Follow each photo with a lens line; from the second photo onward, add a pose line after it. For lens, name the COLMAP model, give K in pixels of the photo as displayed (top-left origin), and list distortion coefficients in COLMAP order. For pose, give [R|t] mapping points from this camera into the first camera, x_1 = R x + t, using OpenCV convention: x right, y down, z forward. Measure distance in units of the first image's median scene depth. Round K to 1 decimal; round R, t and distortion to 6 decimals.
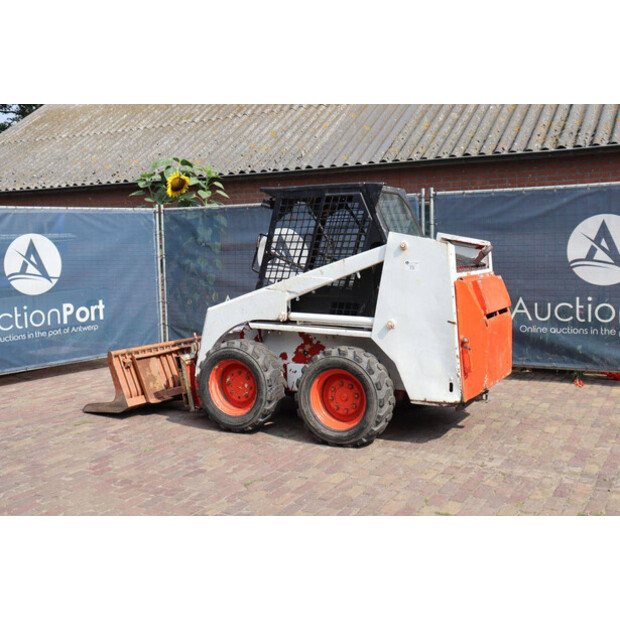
lens RADIAL K [[748.8, 0, 310.0], [0, 748.8, 310.0], [0, 0, 1]] dist [0.008059, 0.020693]
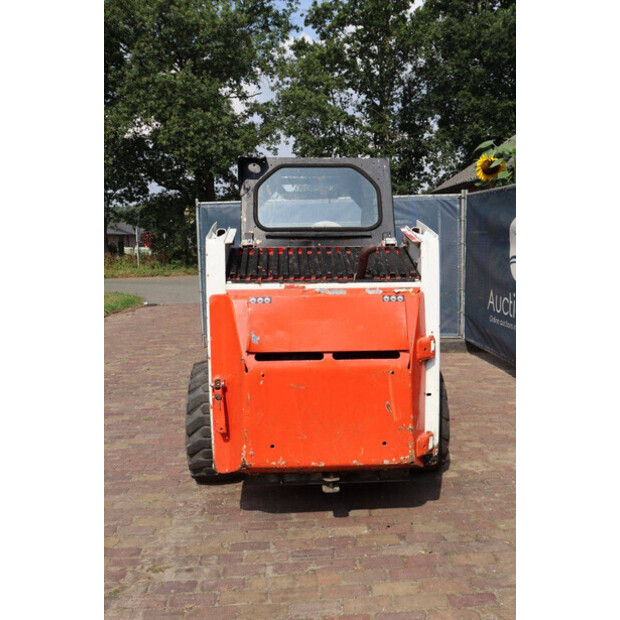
lens RADIAL K [[597.4, 0, 310.0], [0, 597.4, 310.0], [0, 0, 1]] dist [-0.046820, 0.020363]
pose [[0.500270, 0.121787, -0.857262, 0.621571], [-0.075274, 0.992428, 0.097062, -0.074566], [0.862591, 0.015972, 0.505650, 0.721456]]
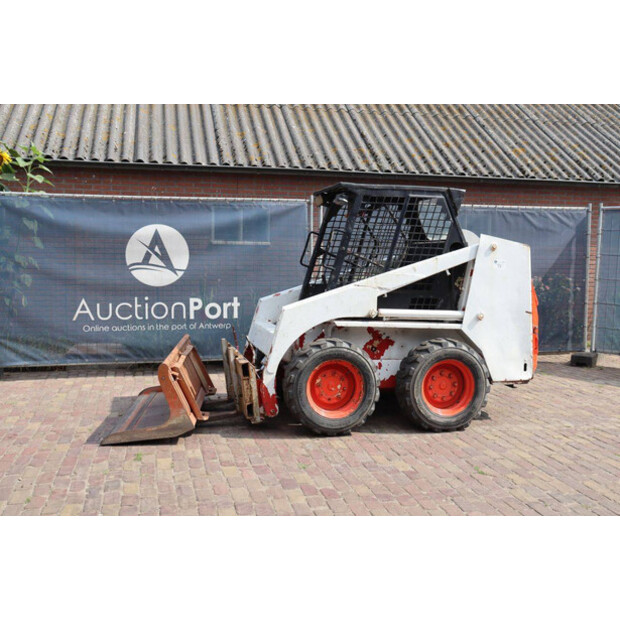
lens RADIAL K [[665.7, 0, 319.1], [0, 665.7, 308.8], [0, 0, 1]] dist [-0.046618, 0.031307]
pose [[0.745843, -0.024550, 0.665669, -0.684915], [0.026161, 0.999629, 0.007555, -0.005823], [-0.665608, 0.011780, 0.746209, 0.386503]]
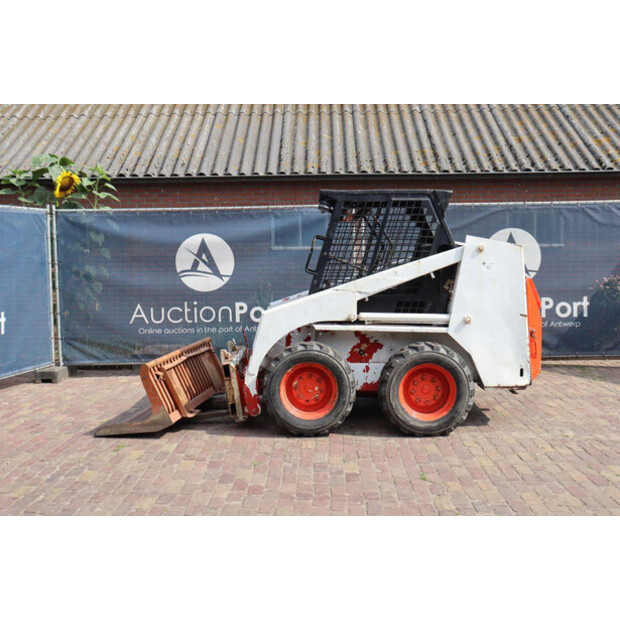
lens RADIAL K [[665.7, 0, 319.1], [0, 665.7, 308.8], [0, 0, 1]] dist [-0.046618, 0.031307]
pose [[0.878736, -0.029332, 0.476406, -0.508600], [0.033688, 0.999432, -0.000603, -0.003490], [-0.476118, 0.016578, 0.879225, 0.229544]]
